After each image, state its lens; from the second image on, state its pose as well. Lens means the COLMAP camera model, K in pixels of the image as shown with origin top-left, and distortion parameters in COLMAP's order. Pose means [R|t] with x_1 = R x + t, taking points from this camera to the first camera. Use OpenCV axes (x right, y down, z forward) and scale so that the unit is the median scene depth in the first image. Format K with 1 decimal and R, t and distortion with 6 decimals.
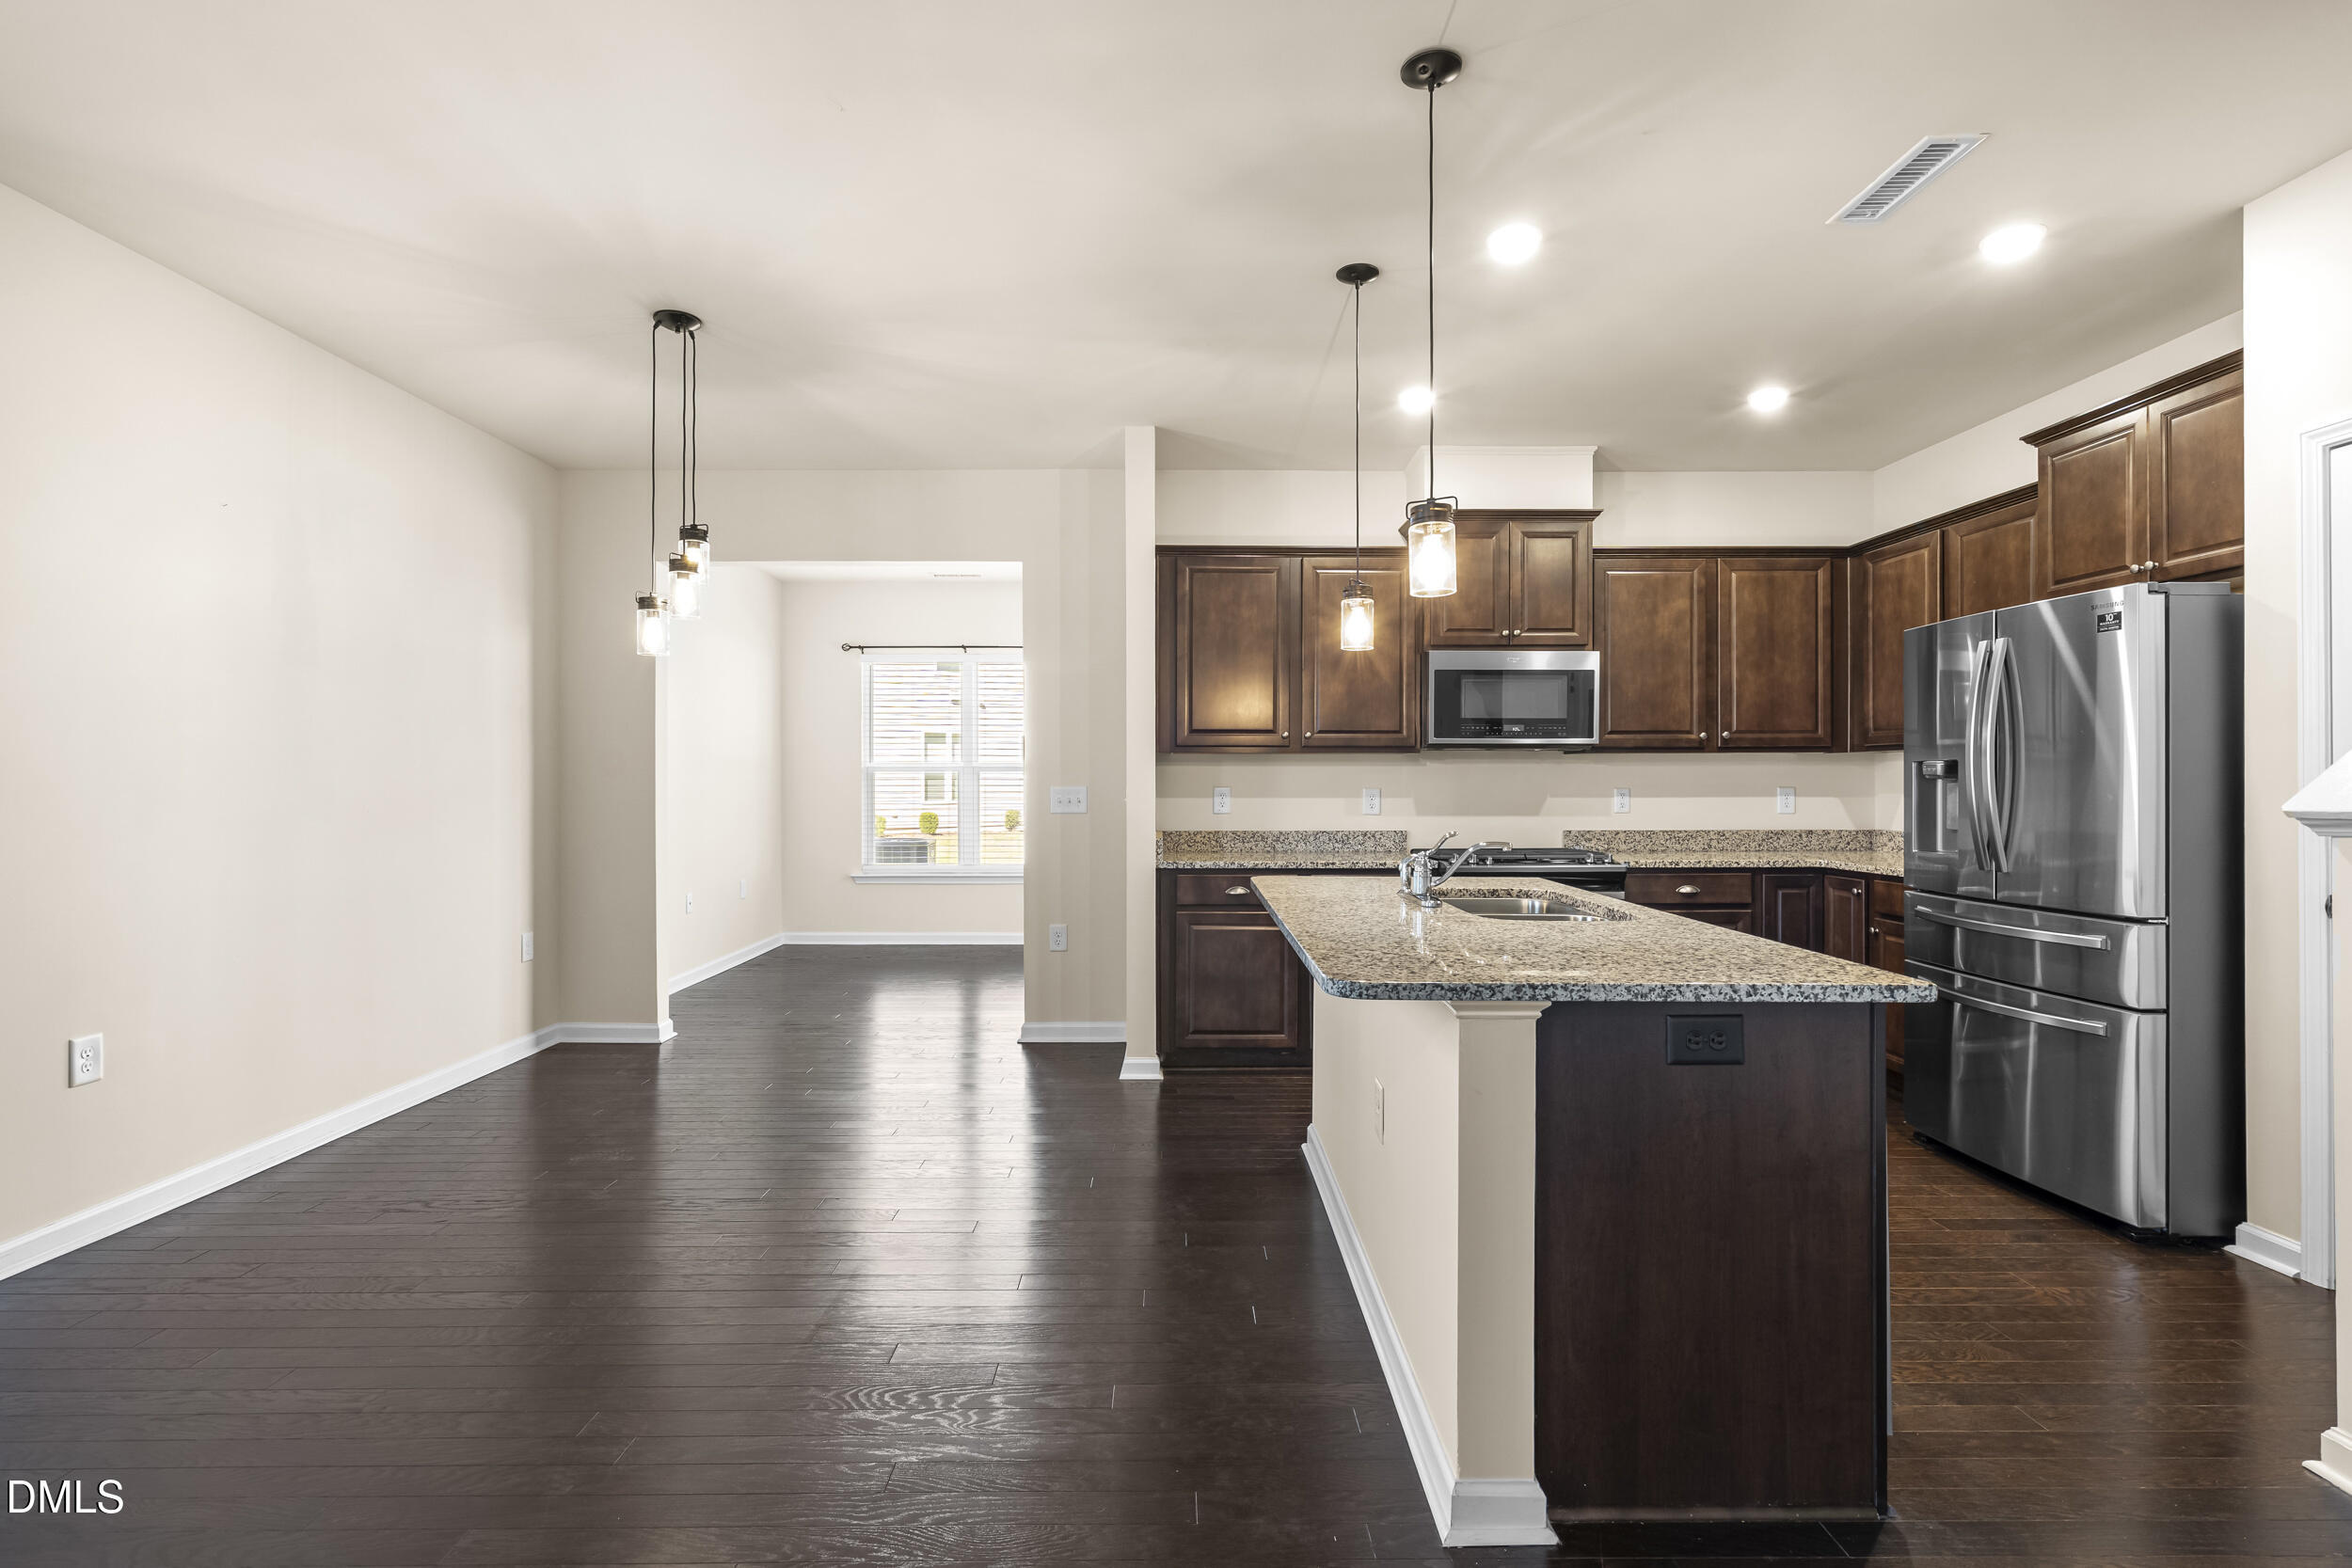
lens RADIAL K [[1073.8, 0, 1173.5], [0, 1073.8, 783.6], [0, 0, 1]] dist [-0.010807, 0.002997]
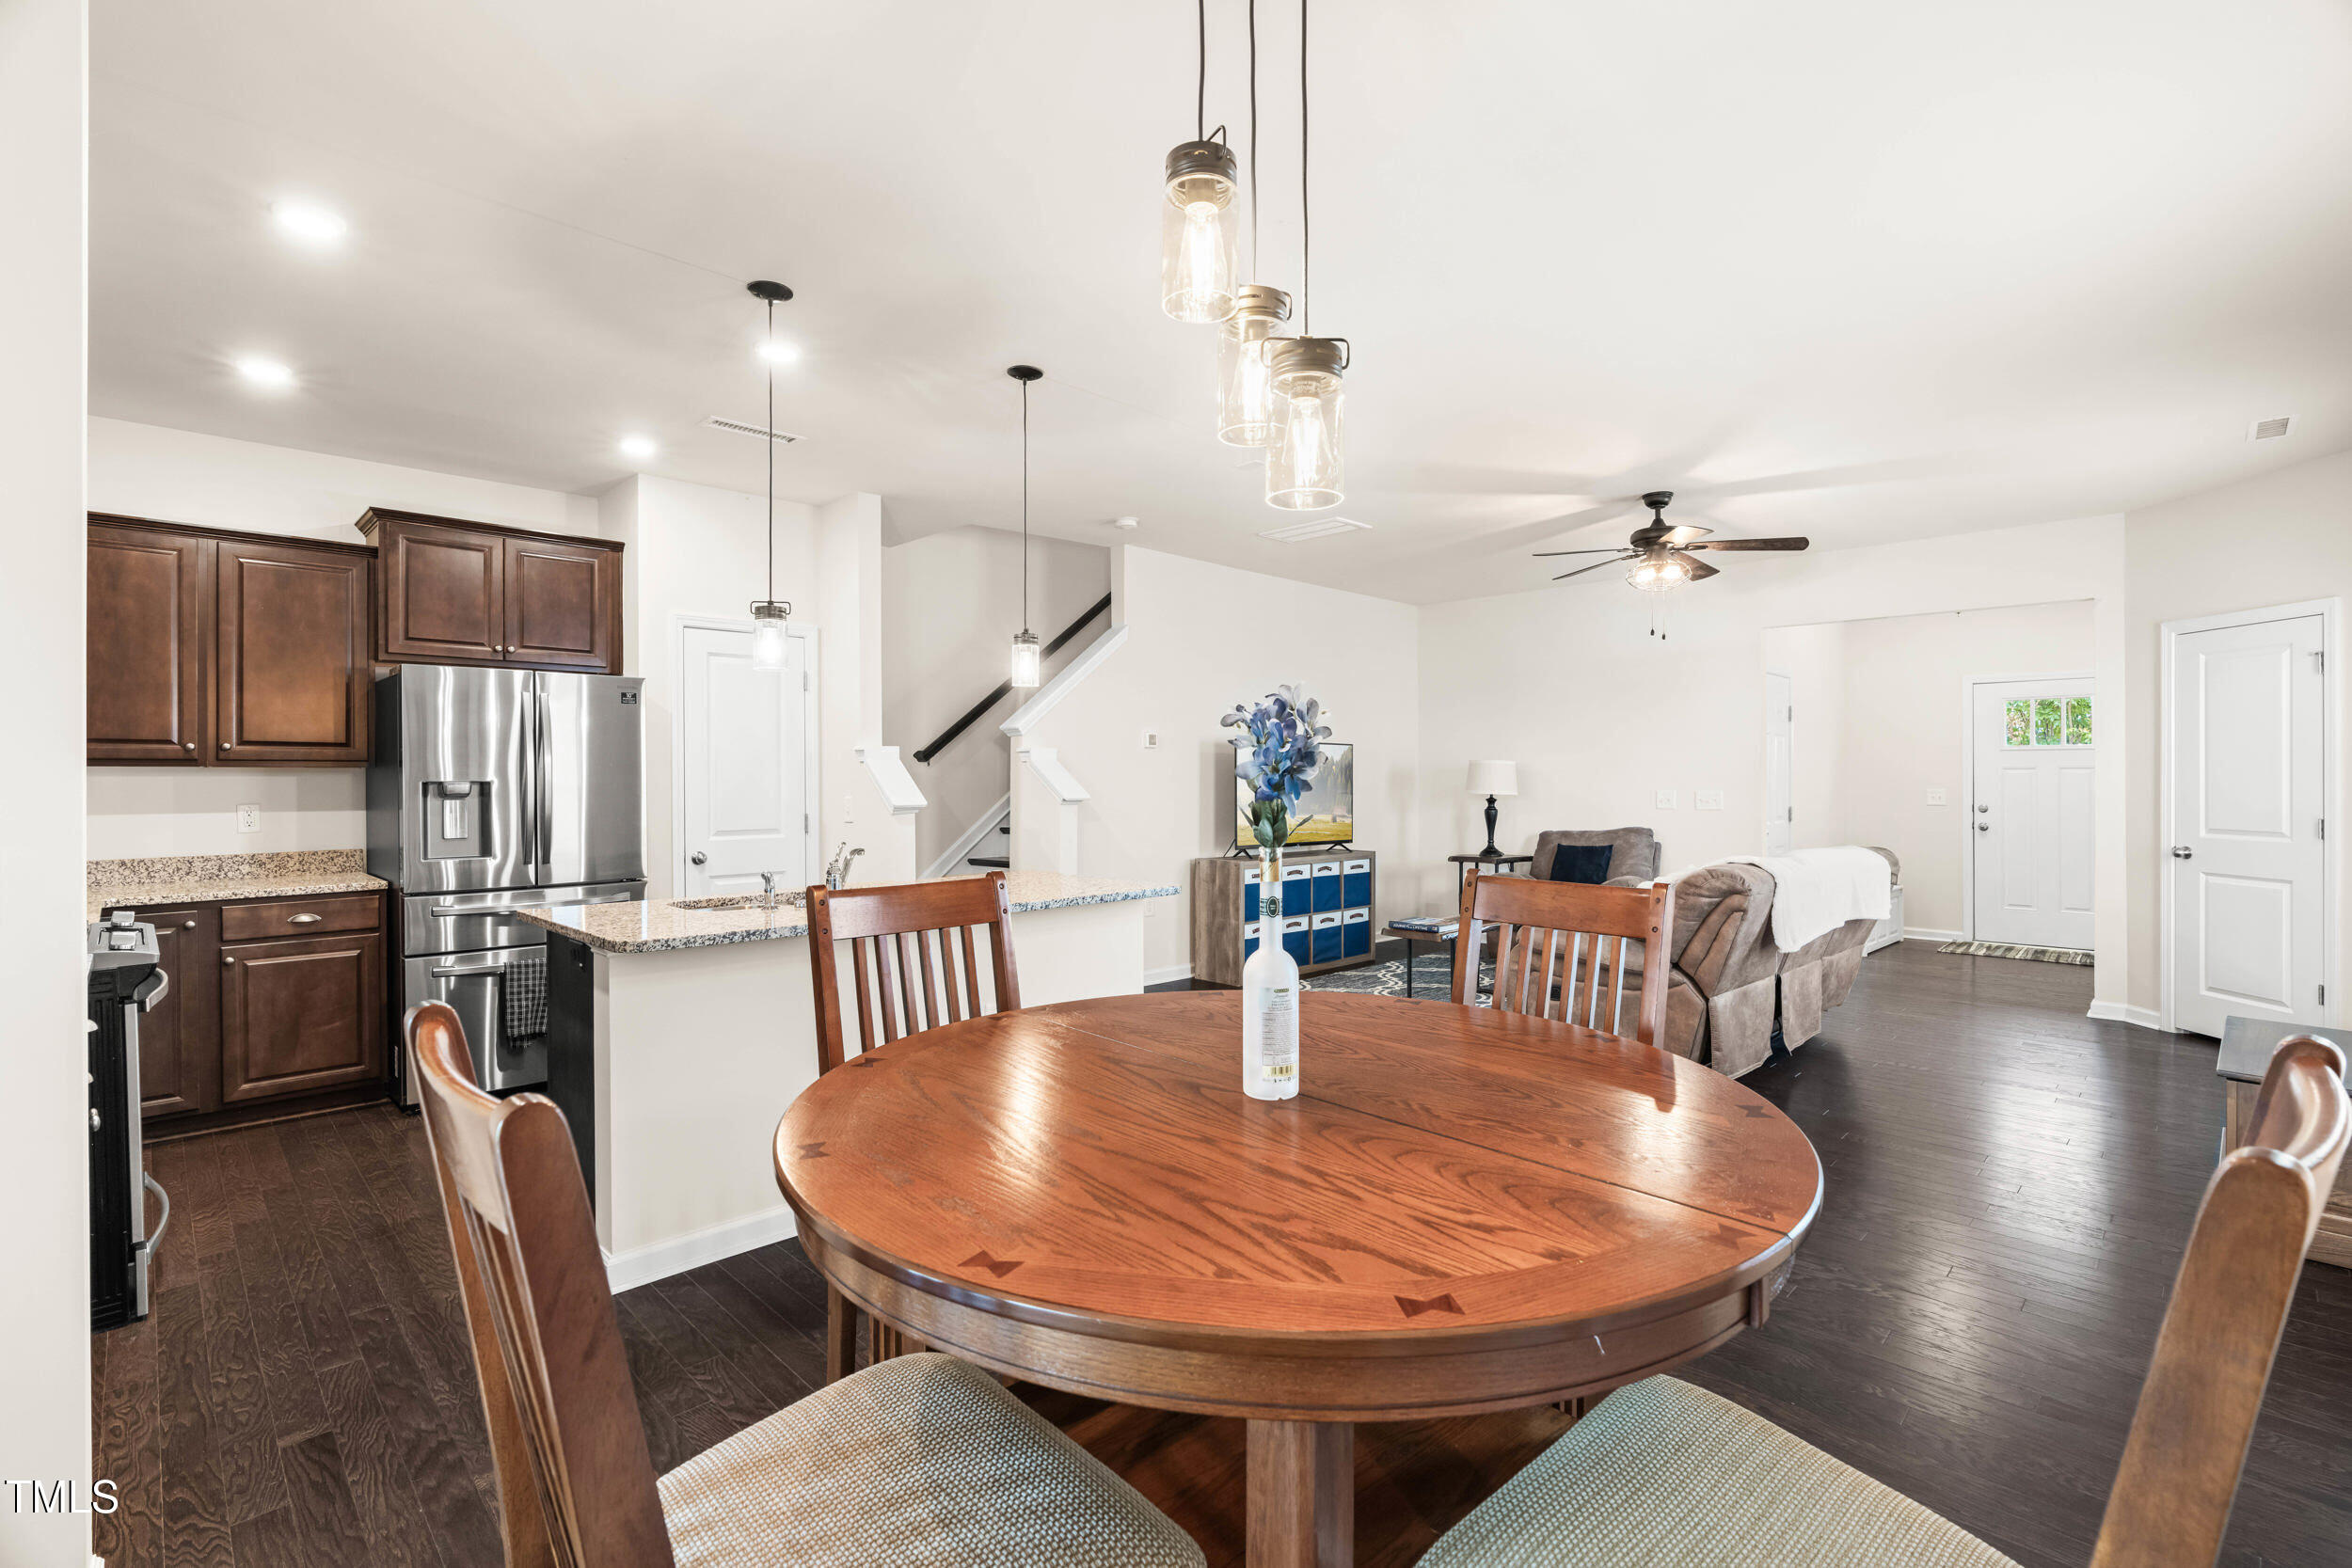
lens RADIAL K [[1073.8, 0, 1164.8], [0, 1073.8, 777.0], [0, 0, 1]] dist [-0.010807, 0.002997]
pose [[-0.703861, 0.003498, 0.710329, -0.543686], [0.003438, 0.999993, -0.001517, -0.015240], [-0.710329, 0.001374, -0.703868, 0.998966]]
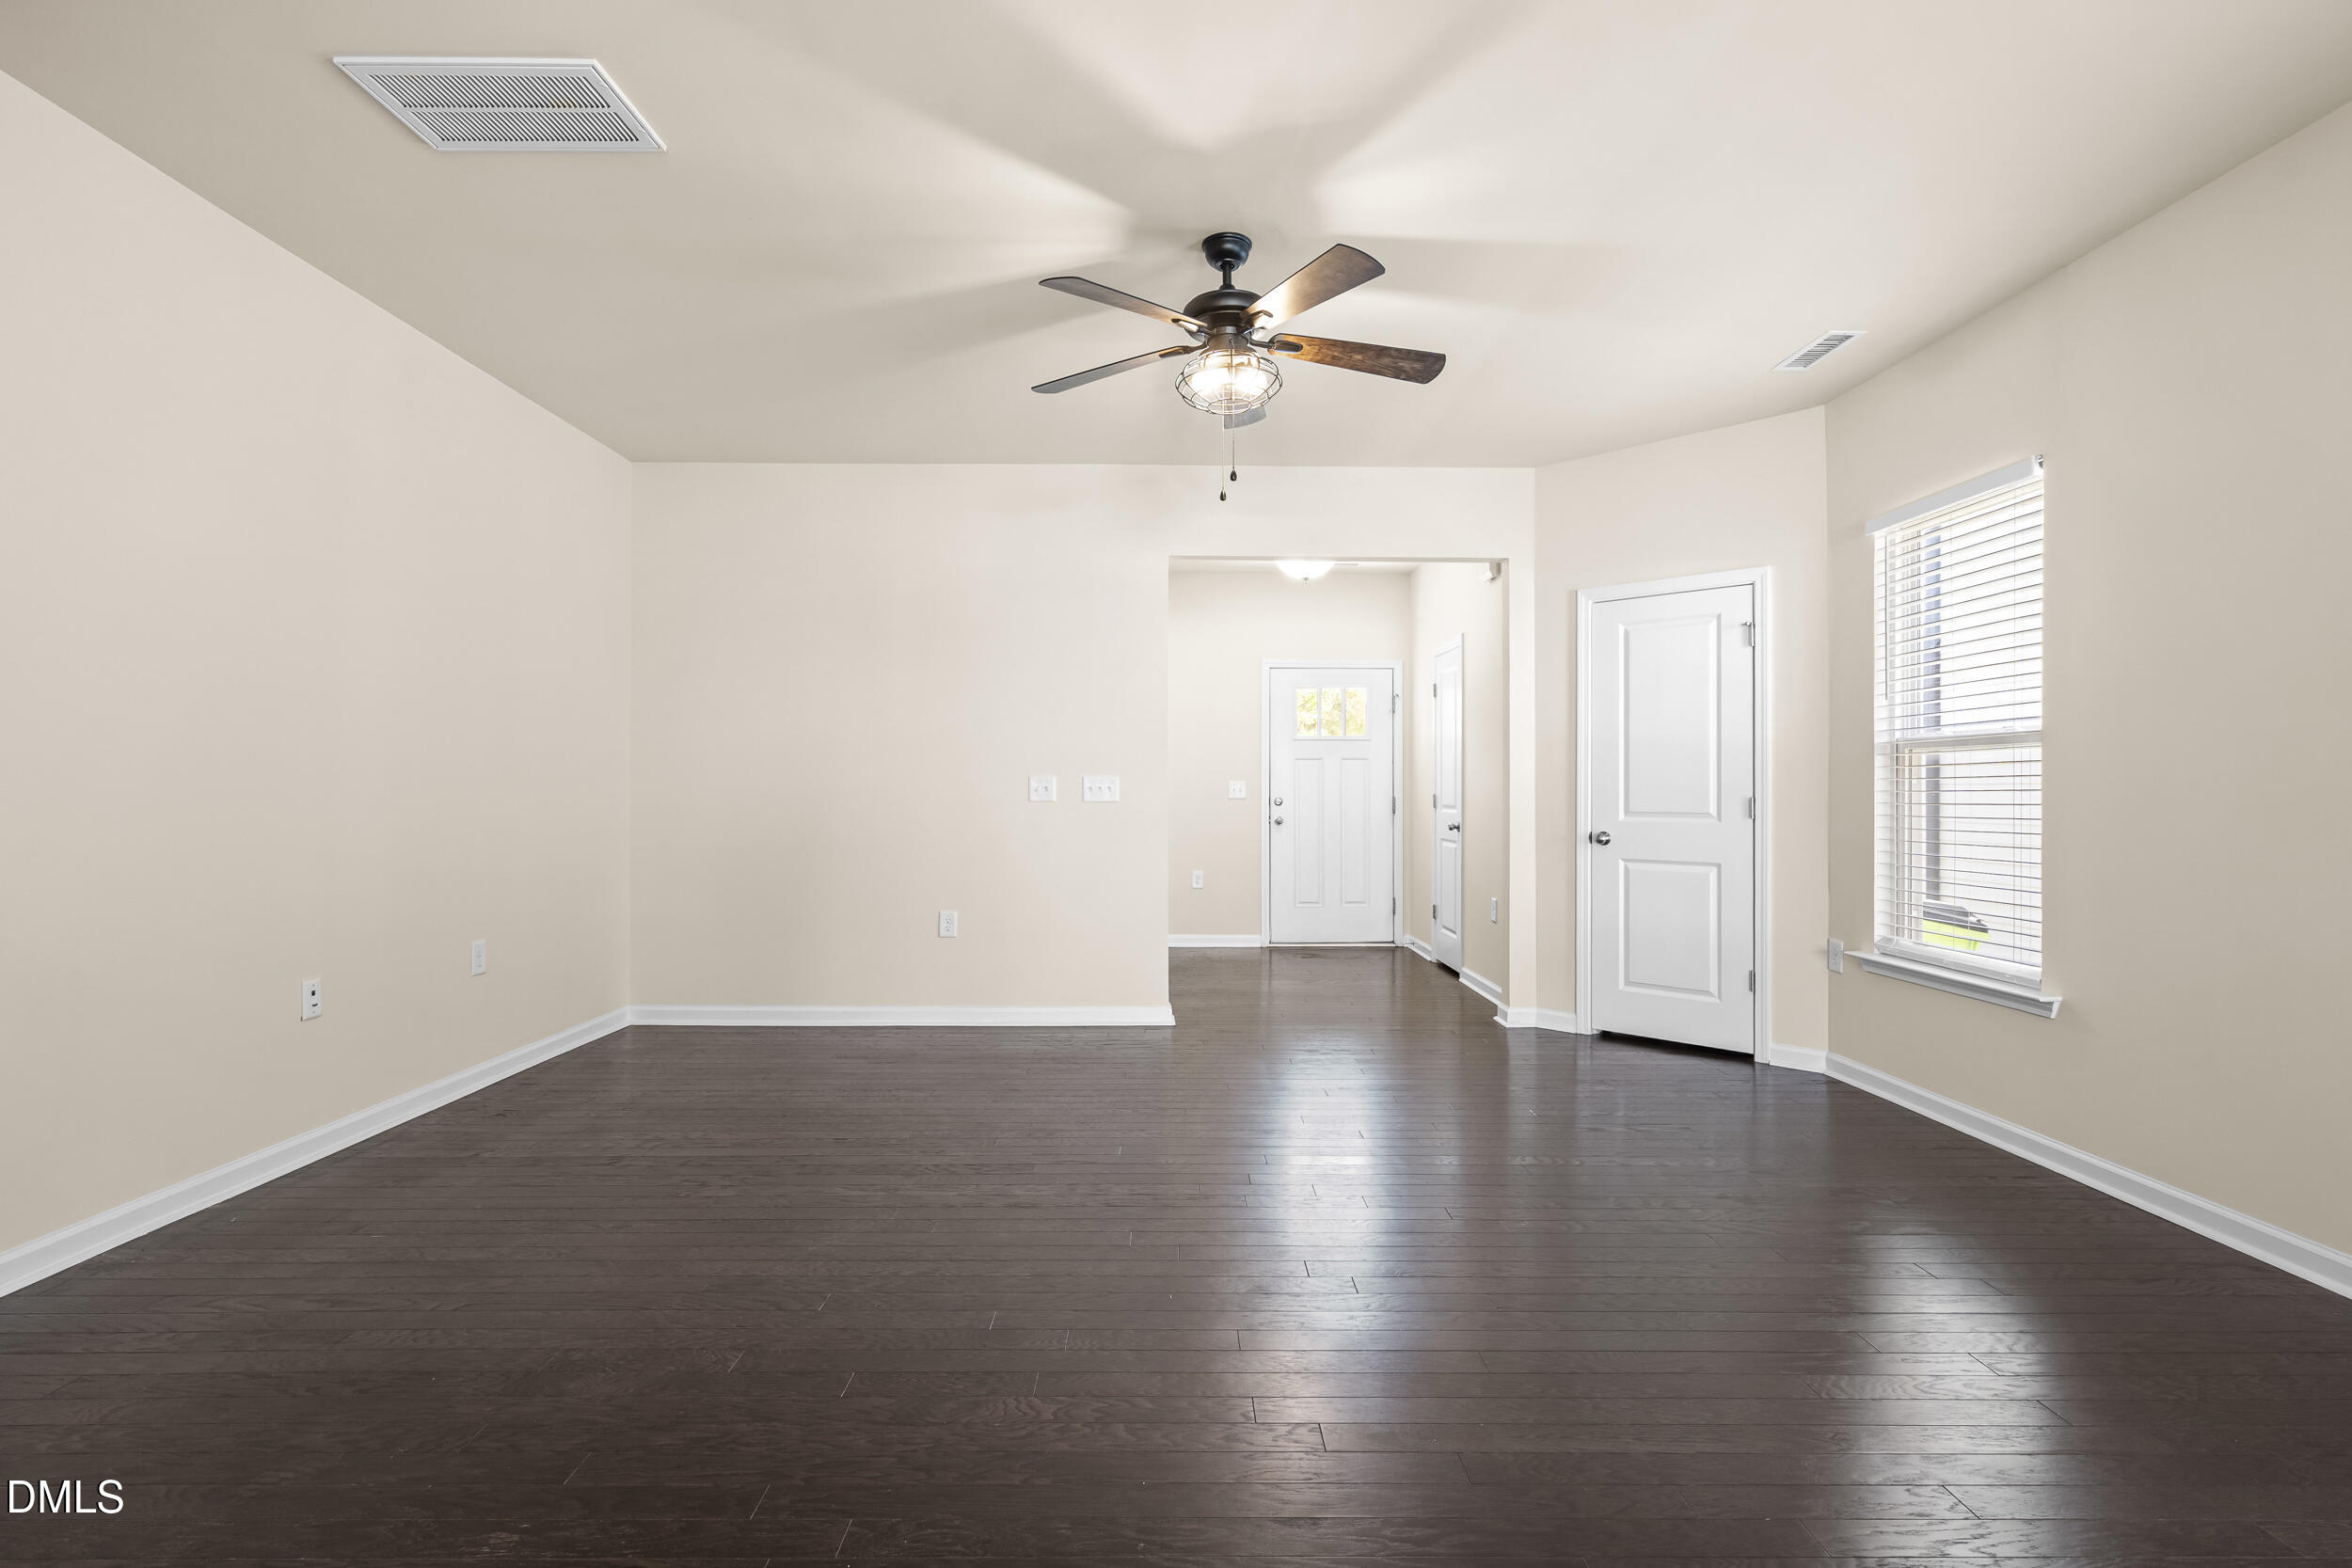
lens RADIAL K [[1073.8, 0, 1182.4], [0, 1073.8, 776.5], [0, 0, 1]] dist [-0.010807, 0.002997]
pose [[-0.999902, -0.000927, -0.013989, -0.048838], [-0.000755, 0.999924, -0.012297, 0.021790], [0.014000, -0.012286, -0.999827, 0.454701]]
